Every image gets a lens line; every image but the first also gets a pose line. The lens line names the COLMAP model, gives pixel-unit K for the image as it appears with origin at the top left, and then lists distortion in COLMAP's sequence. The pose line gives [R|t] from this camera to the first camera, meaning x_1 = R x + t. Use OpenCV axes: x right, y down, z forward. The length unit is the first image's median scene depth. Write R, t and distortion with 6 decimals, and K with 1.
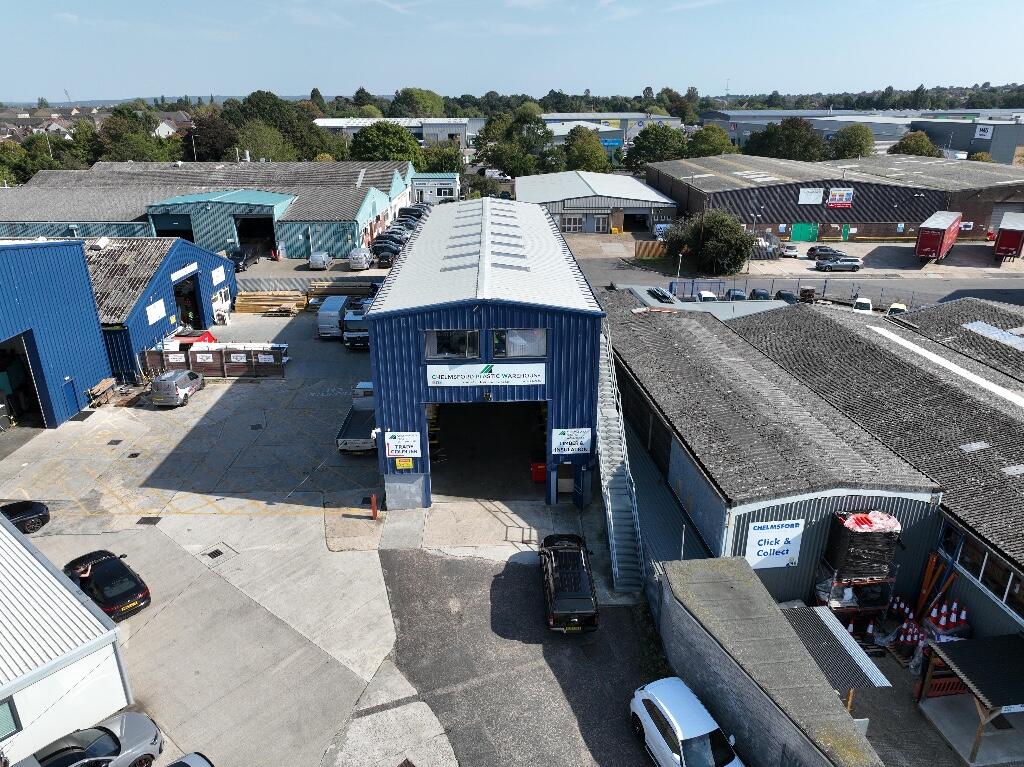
lens RADIAL K [[718.9, 0, 515.2], [0, 718.9, 382.1], [0, 0, 1]] dist [-0.003580, 0.021109]
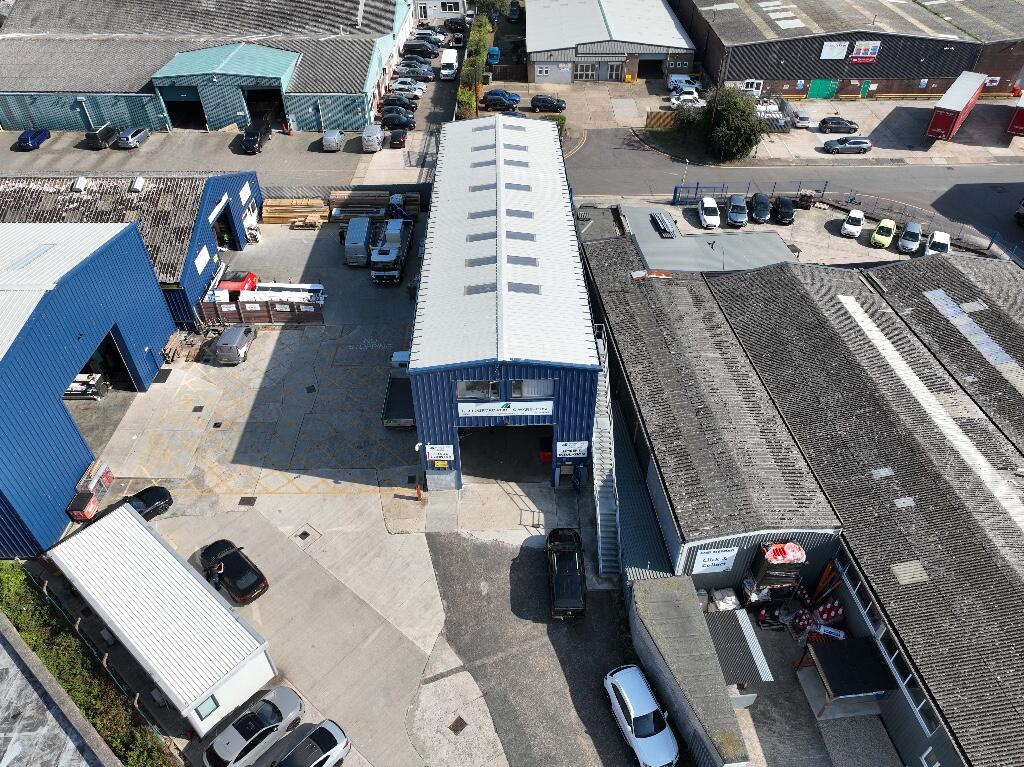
lens RADIAL K [[718.9, 0, 515.2], [0, 718.9, 382.1], [0, 0, 1]] dist [-0.003580, 0.021109]
pose [[0.999957, 0.005026, -0.007843, -0.012692], [-0.002150, 0.943749, 0.330657, -0.439513], [0.009064, -0.330625, 0.943719, -0.156175]]
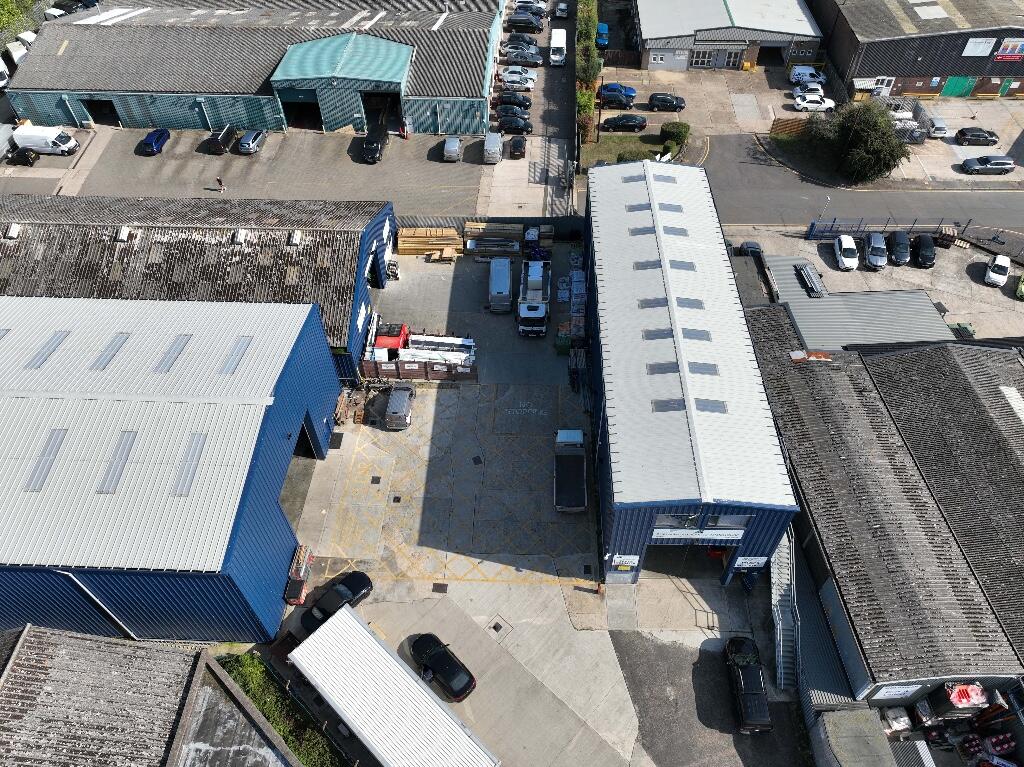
lens RADIAL K [[718.9, 0, 515.2], [0, 718.9, 382.1], [0, 0, 1]] dist [-0.003580, 0.021109]
pose [[0.998308, 0.037614, -0.044352, -0.308777], [-0.013322, 0.890301, 0.455178, -0.807938], [0.056607, -0.453817, 0.889295, -0.069693]]
